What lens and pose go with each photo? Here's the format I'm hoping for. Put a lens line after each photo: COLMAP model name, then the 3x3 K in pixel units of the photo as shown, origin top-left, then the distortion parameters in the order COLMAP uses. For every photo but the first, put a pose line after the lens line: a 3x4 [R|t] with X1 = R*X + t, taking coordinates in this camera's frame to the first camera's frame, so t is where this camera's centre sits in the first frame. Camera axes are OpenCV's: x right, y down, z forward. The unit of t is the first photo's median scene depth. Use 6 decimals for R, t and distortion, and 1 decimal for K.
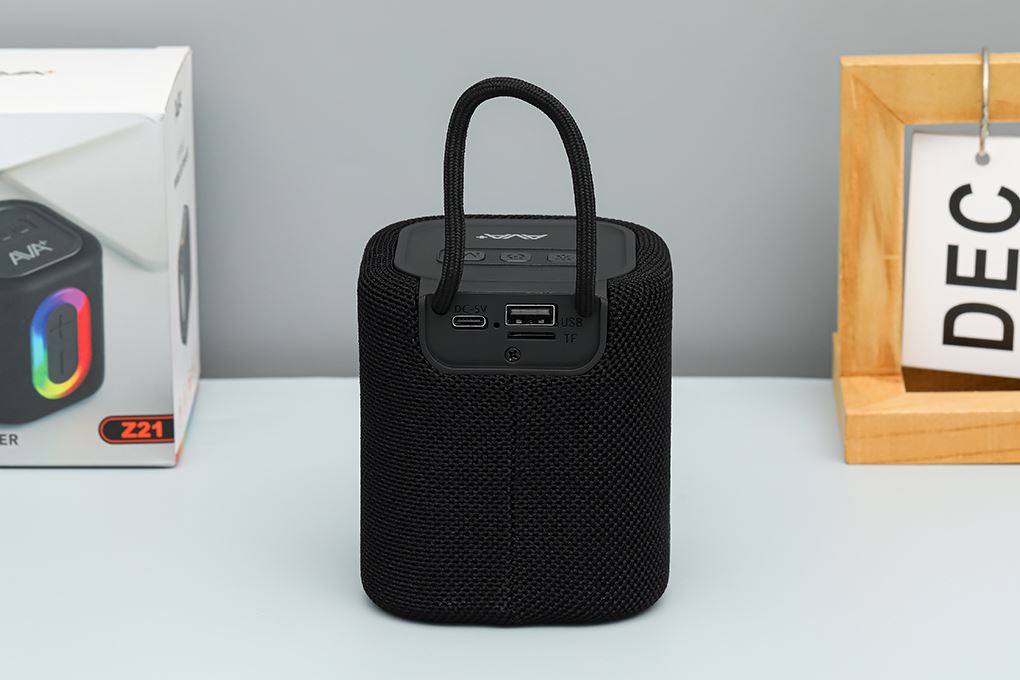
lens RADIAL K [[4322.0, 0, 510.0], [0, 4322.0, 340.0], [0, 0, 1]] dist [-0.193618, 3.725994]
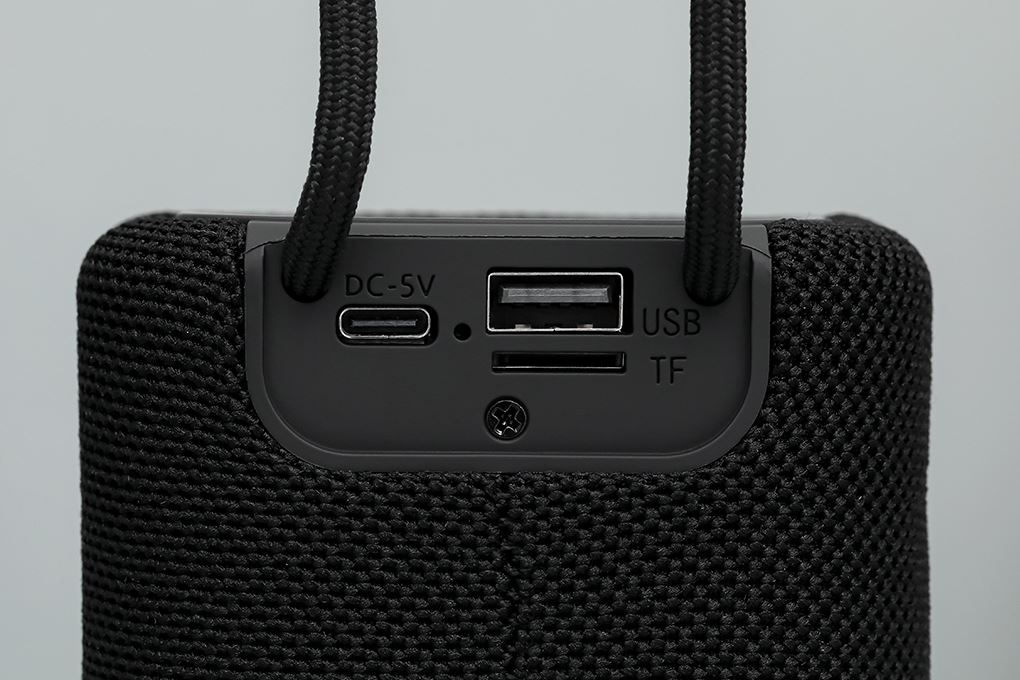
lens RADIAL K [[4322.0, 0, 510.0], [0, 4322.0, 340.0], [0, 0, 1]] dist [-0.193618, 3.725994]
pose [[0.999616, 0.001168, 0.027670, -0.009040], [0.006086, 0.965418, -0.260634, 0.090633], [-0.027018, 0.260703, 0.965041, 0.652877]]
